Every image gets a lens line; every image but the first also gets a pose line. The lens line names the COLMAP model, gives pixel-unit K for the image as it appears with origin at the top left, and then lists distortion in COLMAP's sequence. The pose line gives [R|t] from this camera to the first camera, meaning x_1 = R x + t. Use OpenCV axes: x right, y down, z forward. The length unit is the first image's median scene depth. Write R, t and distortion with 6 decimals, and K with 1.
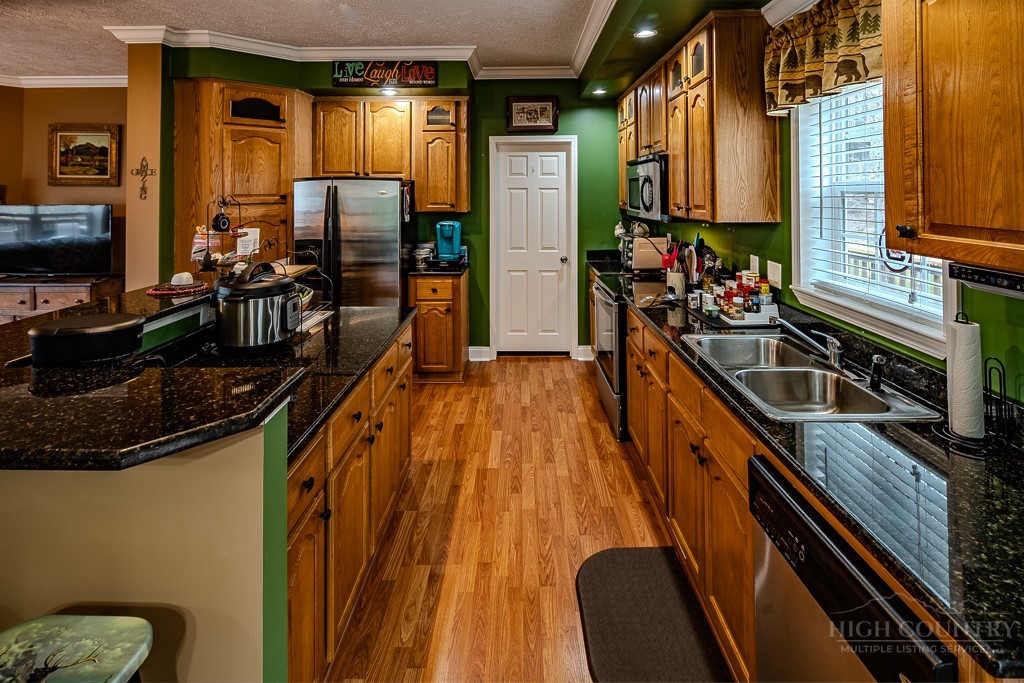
lens RADIAL K [[501.6, 0, 511.2], [0, 501.6, 184.7], [0, 0, 1]] dist [-0.000967, -0.000663]
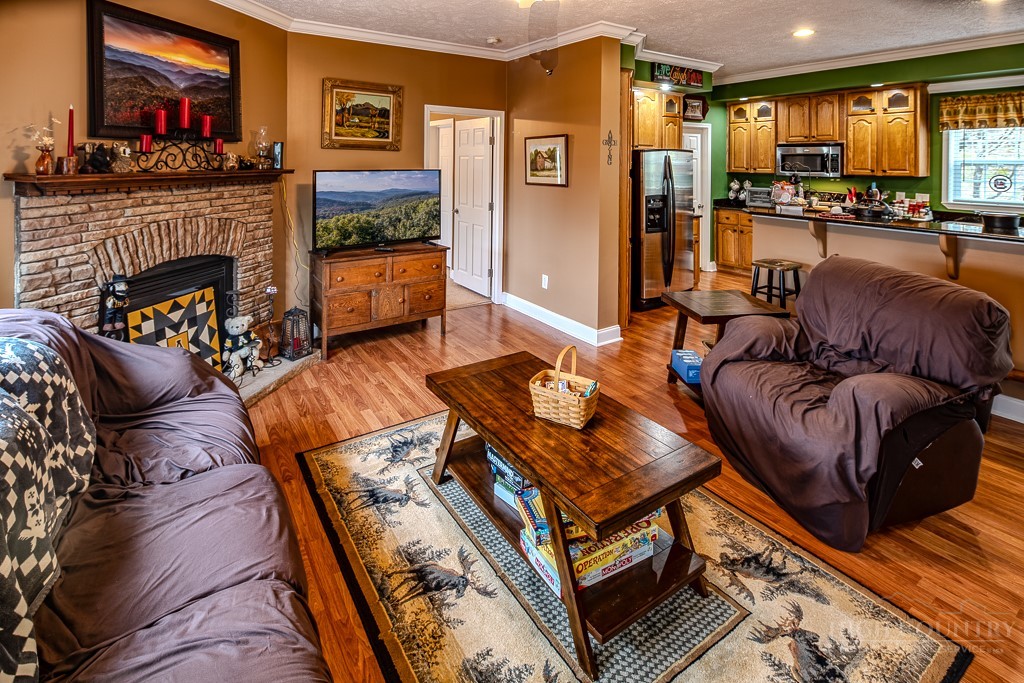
lens RADIAL K [[506.0, 0, 510.9], [0, 506.0, 156.3], [0, 0, 1]] dist [0.018065, -0.000843]
pose [[0.824062, 0.016002, 0.566273, -1.235143], [-0.020282, 0.999794, 0.001263, 0.009502], [-0.566136, -0.012526, 0.824217, 0.081510]]
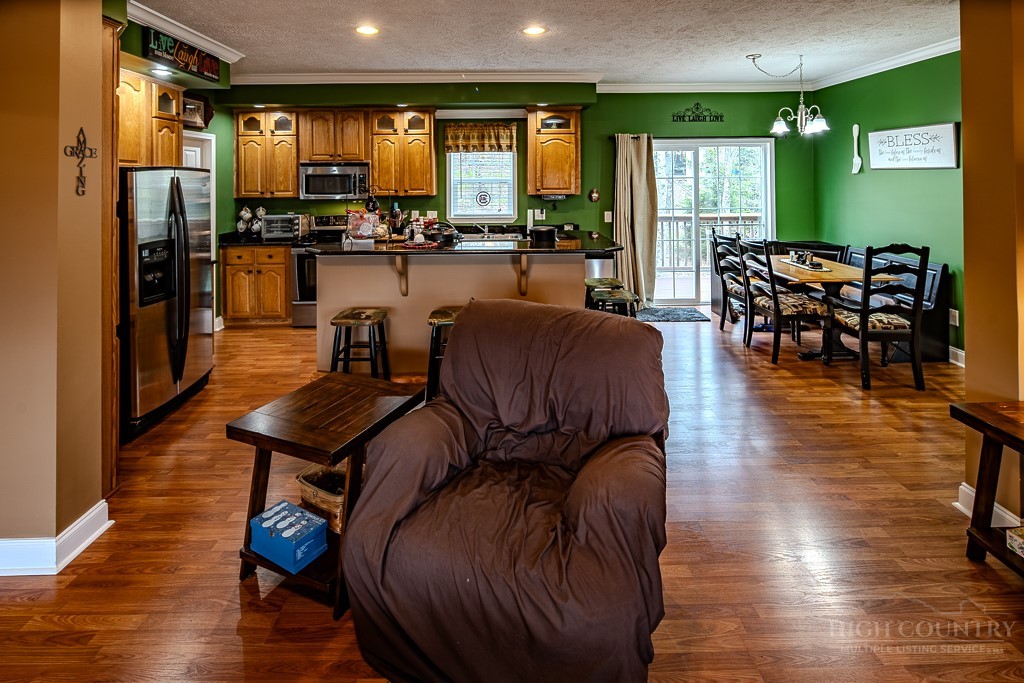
lens RADIAL K [[504.1, 0, 511.0], [0, 504.1, 174.3], [0, 0, 1]] dist [0.000000, -0.000308]
pose [[-0.028796, 0.018094, 0.999422, -1.036251], [-0.006142, 0.999814, -0.018278, 0.008371], [-0.999566, -0.006664, -0.028680, 0.362455]]
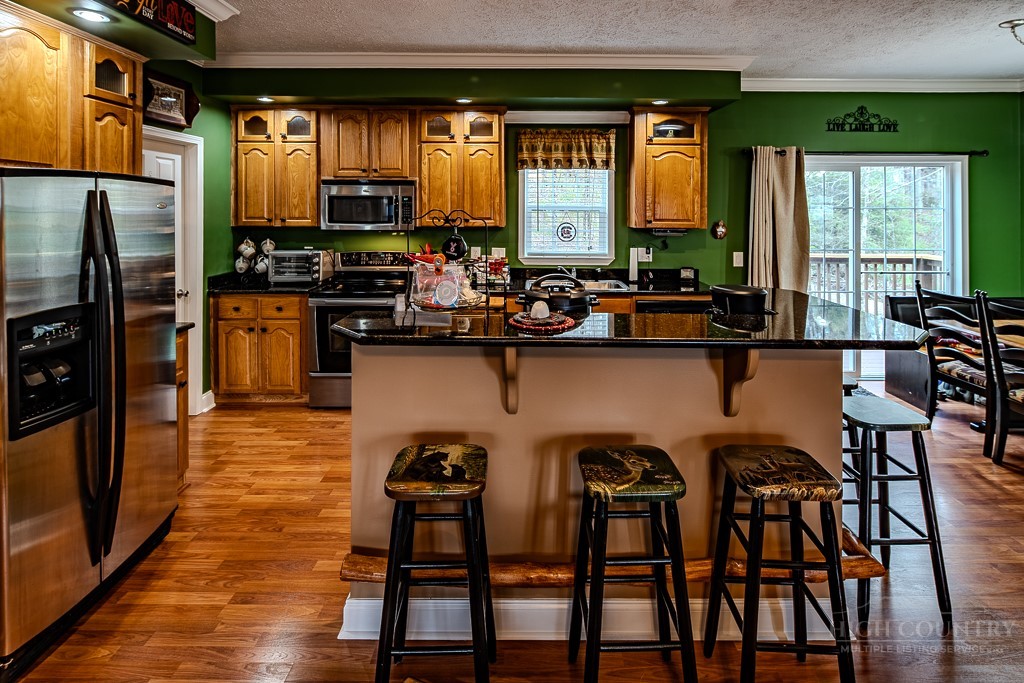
lens RADIAL K [[504.9, 0, 530.0], [0, 504.9, 214.1], [0, 0, 1]] dist [-0.002595, -0.000823]
pose [[-0.026286, -0.002738, 0.999651, -0.704372], [-0.020373, 0.999790, 0.002202, 0.012691], [-0.999447, -0.020308, -0.026336, 0.491754]]
